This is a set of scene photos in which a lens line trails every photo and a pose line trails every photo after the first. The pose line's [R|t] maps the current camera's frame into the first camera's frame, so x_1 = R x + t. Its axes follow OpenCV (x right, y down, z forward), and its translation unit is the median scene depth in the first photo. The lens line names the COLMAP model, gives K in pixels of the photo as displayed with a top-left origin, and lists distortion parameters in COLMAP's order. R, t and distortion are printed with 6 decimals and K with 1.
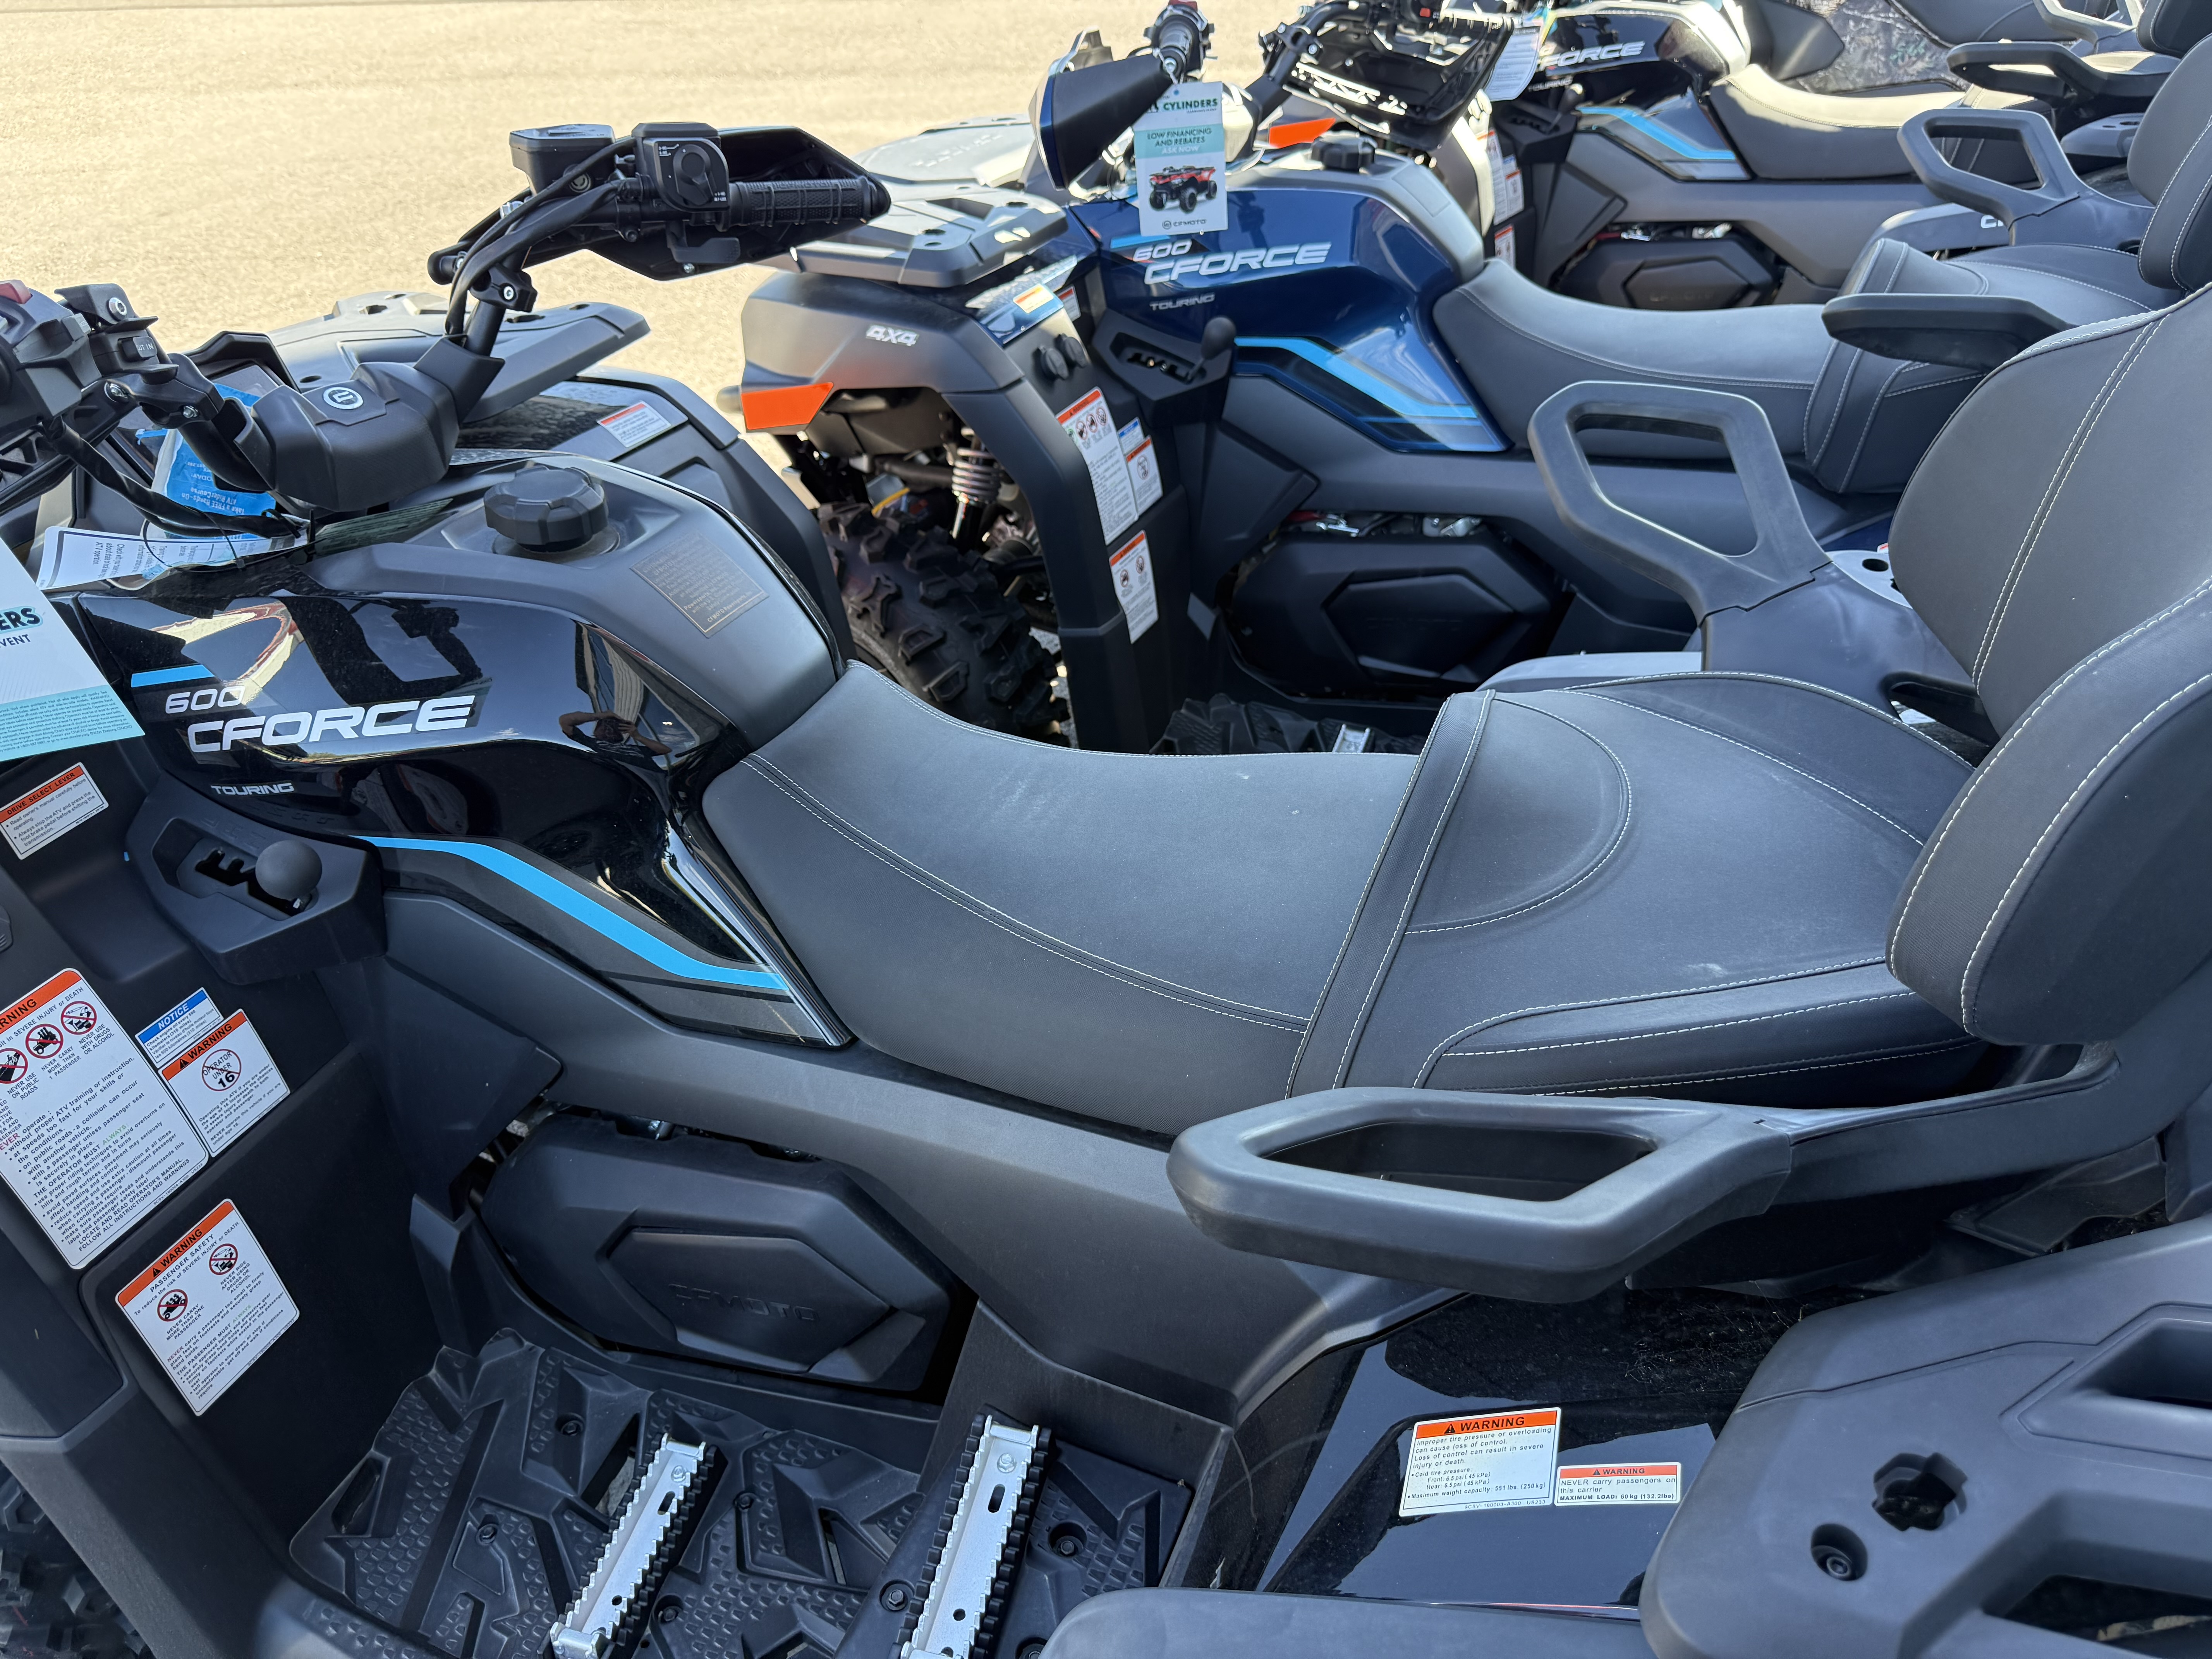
lens RADIAL K [[1593.4, 0, 1109.4], [0, 1593.4, 832.2], [0, 0, 1]] dist [0.029201, -0.044483]
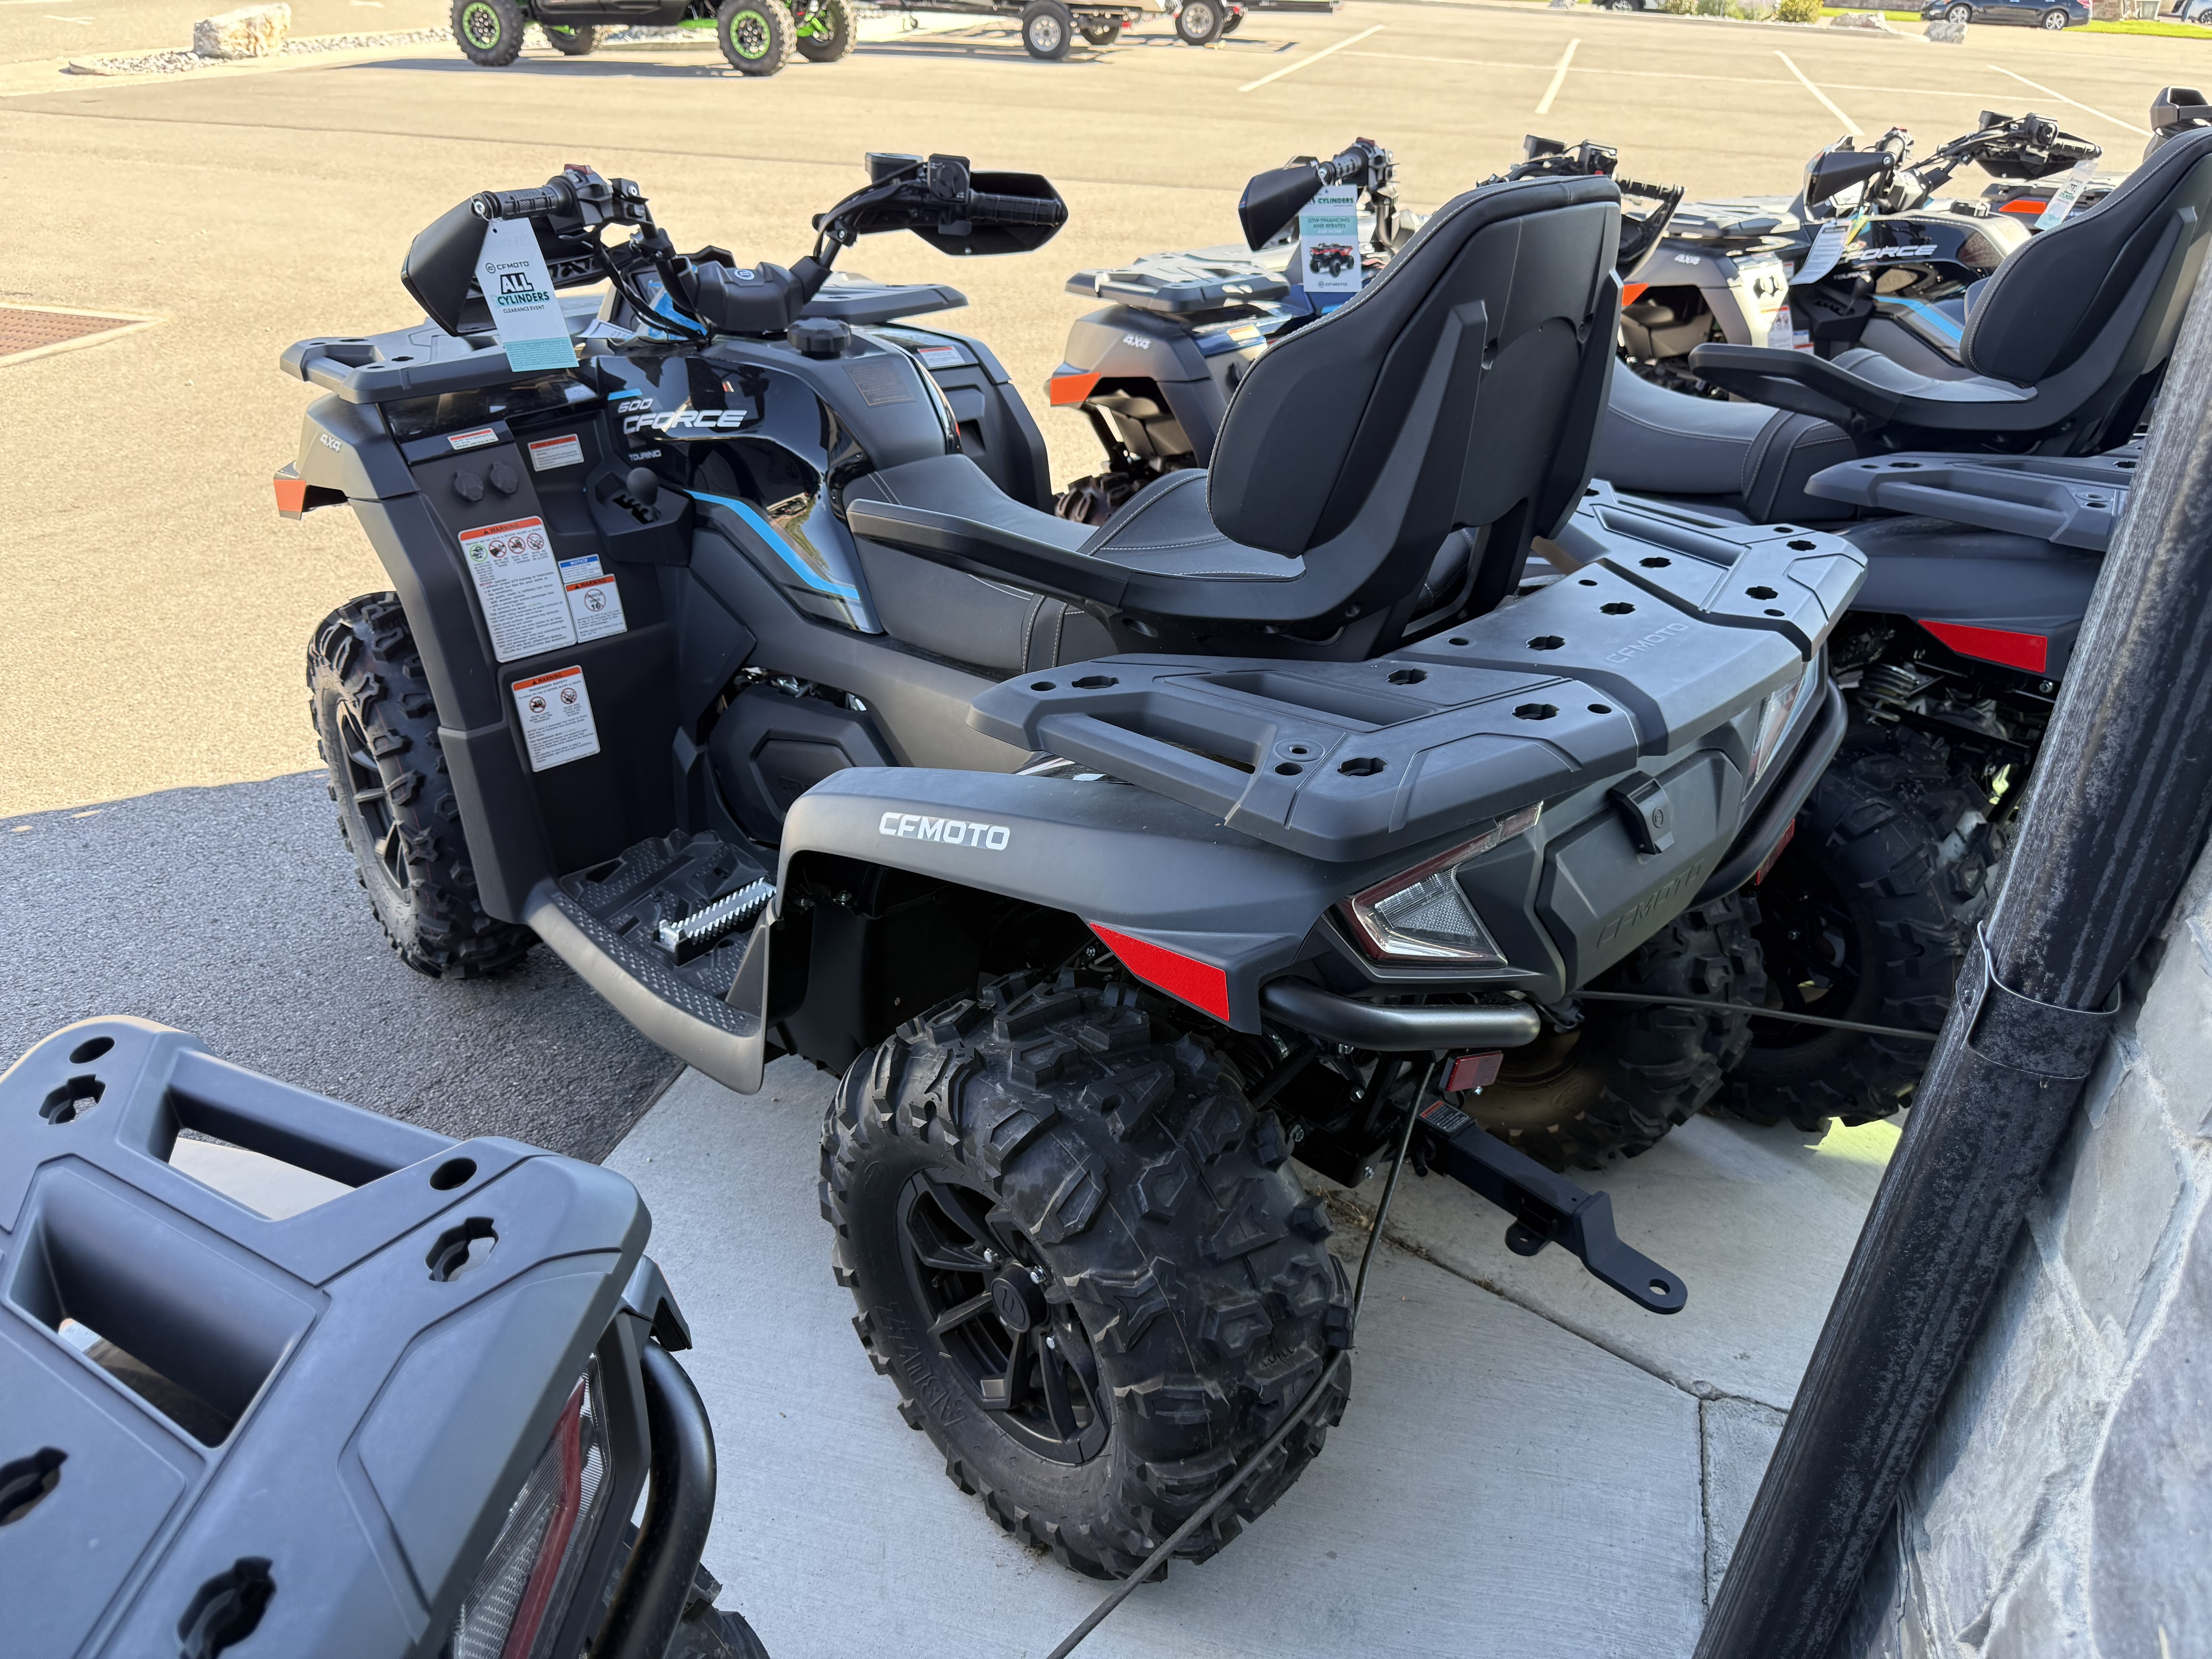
lens RADIAL K [[1593.4, 0, 1104.7], [0, 1593.4, 835.9], [0, 0, 1]] dist [0.029201, -0.044483]
pose [[0.922485, 0.207631, -0.325439, 0.635407], [-0.243998, 0.966890, -0.074753, 0.388182], [0.299143, 0.148365, 0.942603, -0.526735]]
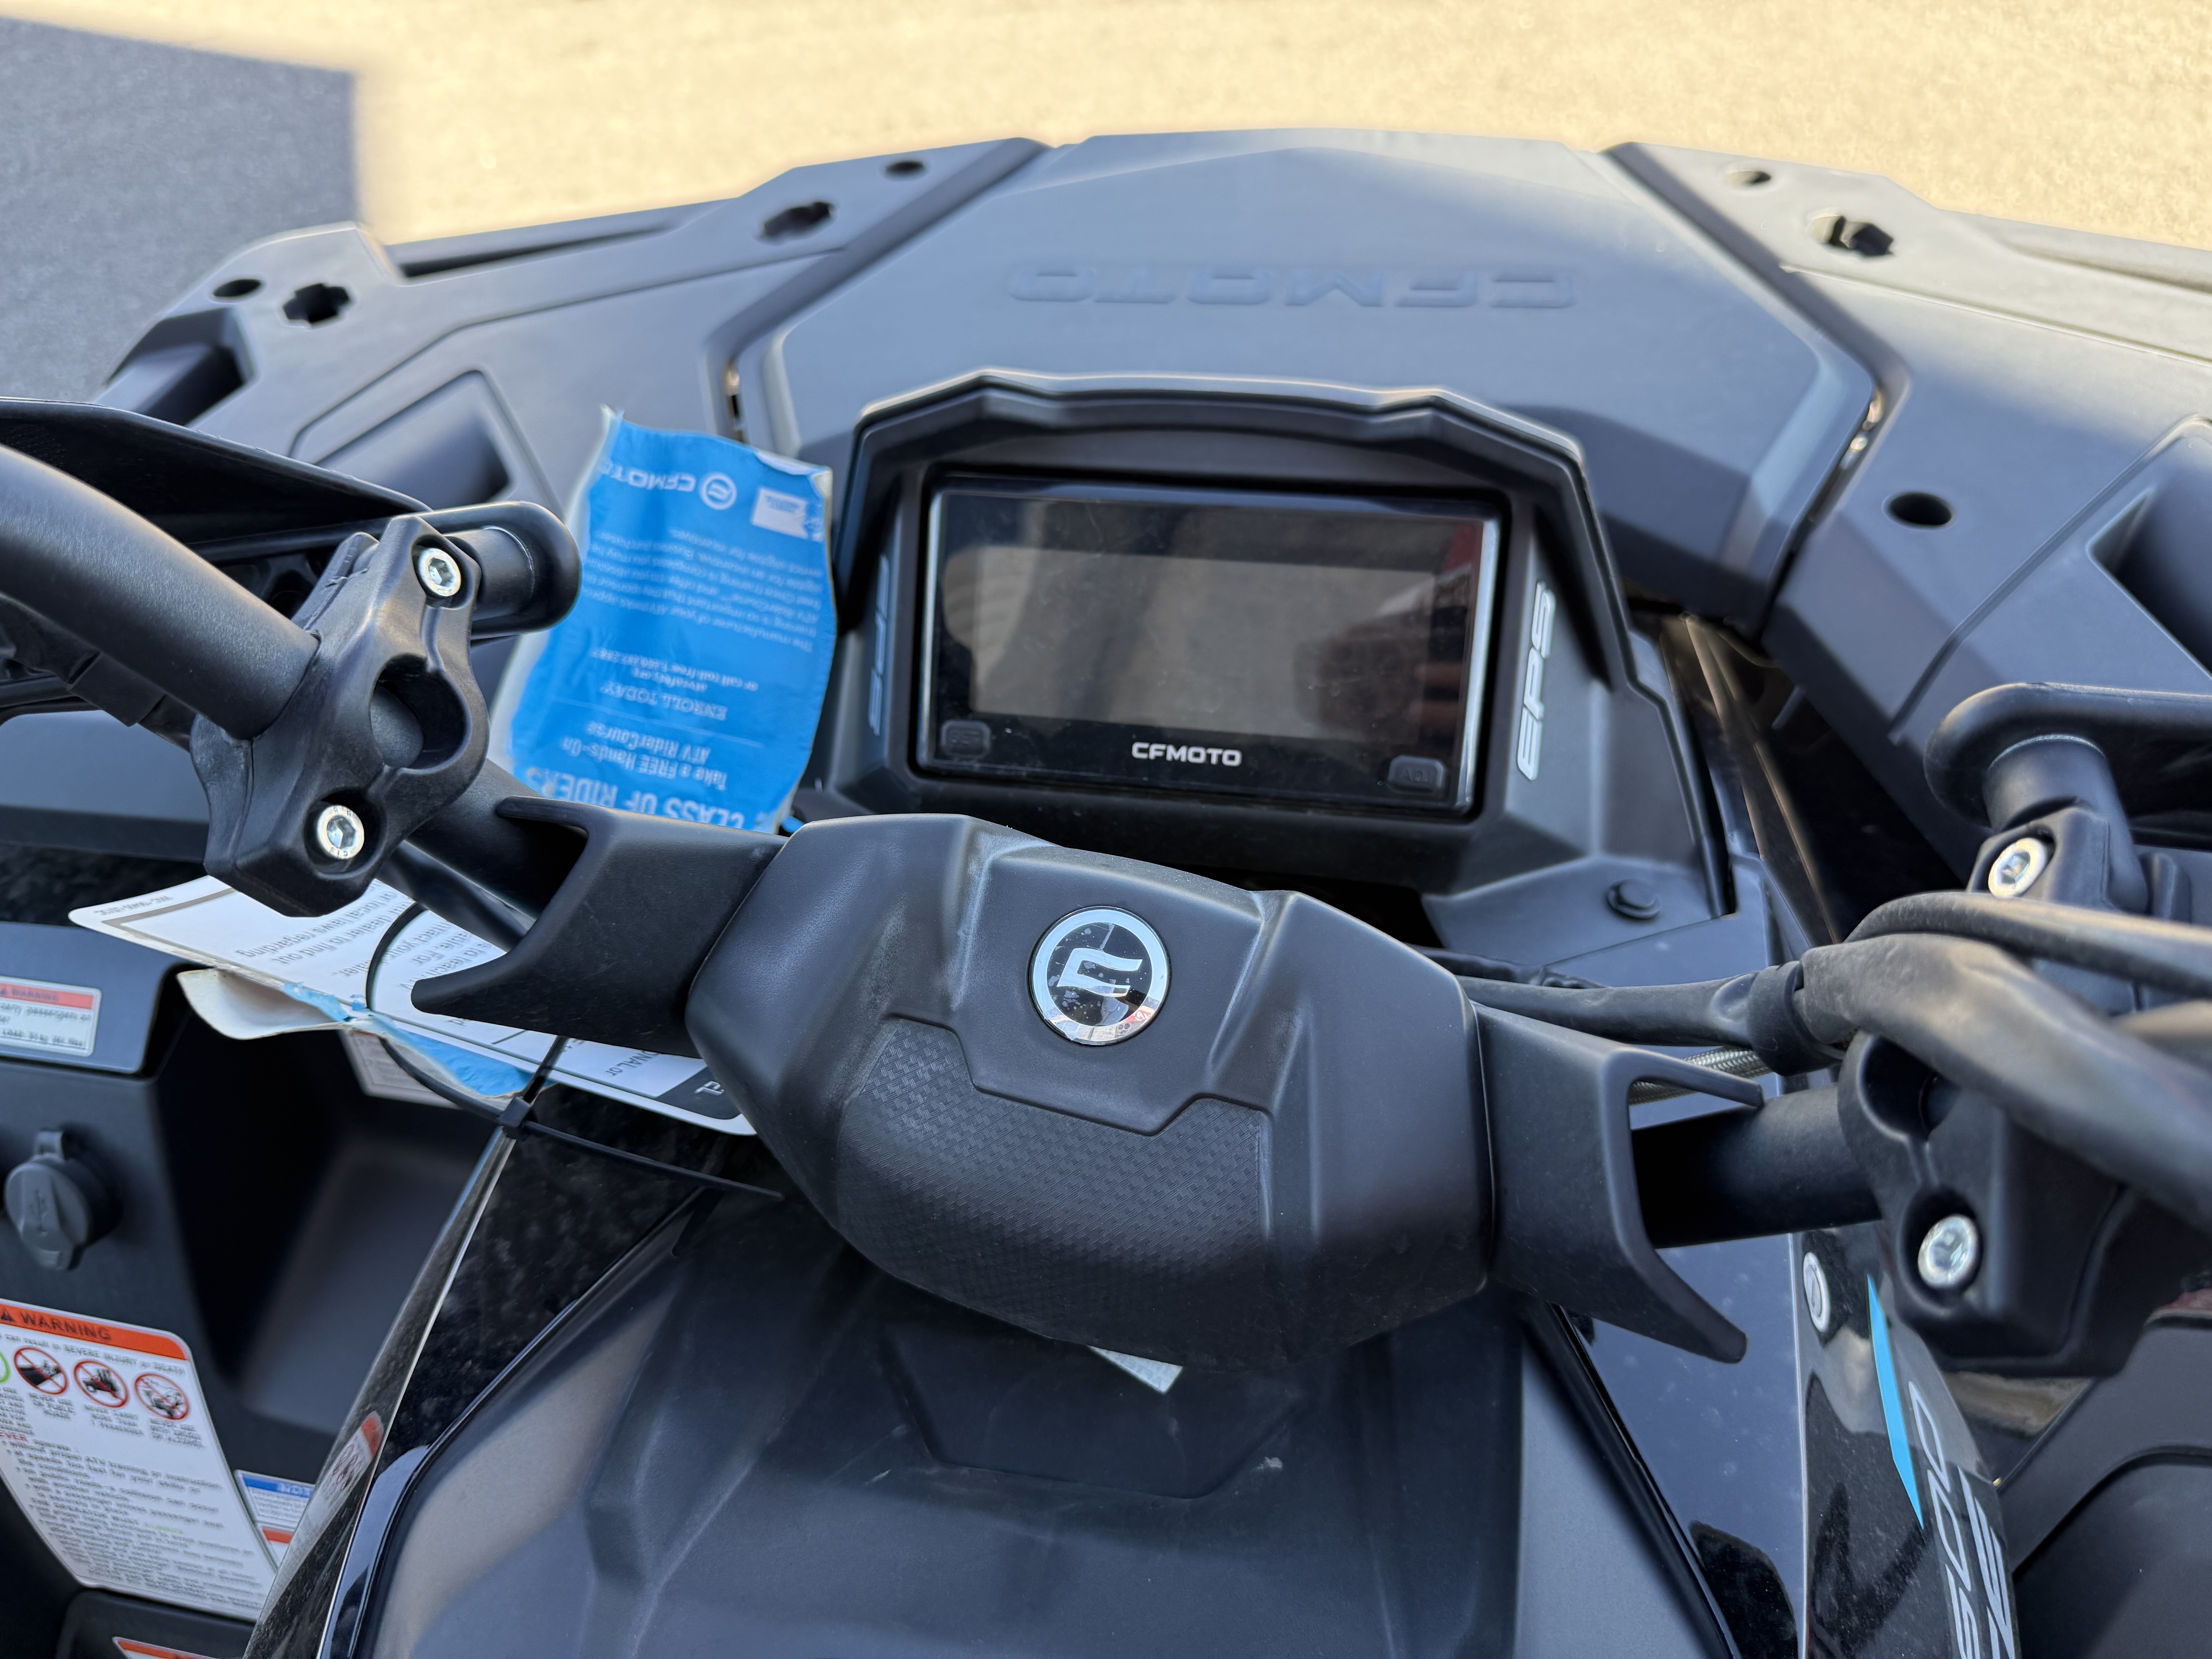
lens RADIAL K [[1593.4, 0, 1114.1], [0, 1593.4, 812.3], [0, 0, 1]] dist [0.029201, -0.044483]
pose [[0.216743, 0.725036, -0.653717, -0.320899], [-0.500670, 0.657419, 0.563142, -0.412938], [0.838064, 0.205239, 0.505495, 0.835115]]
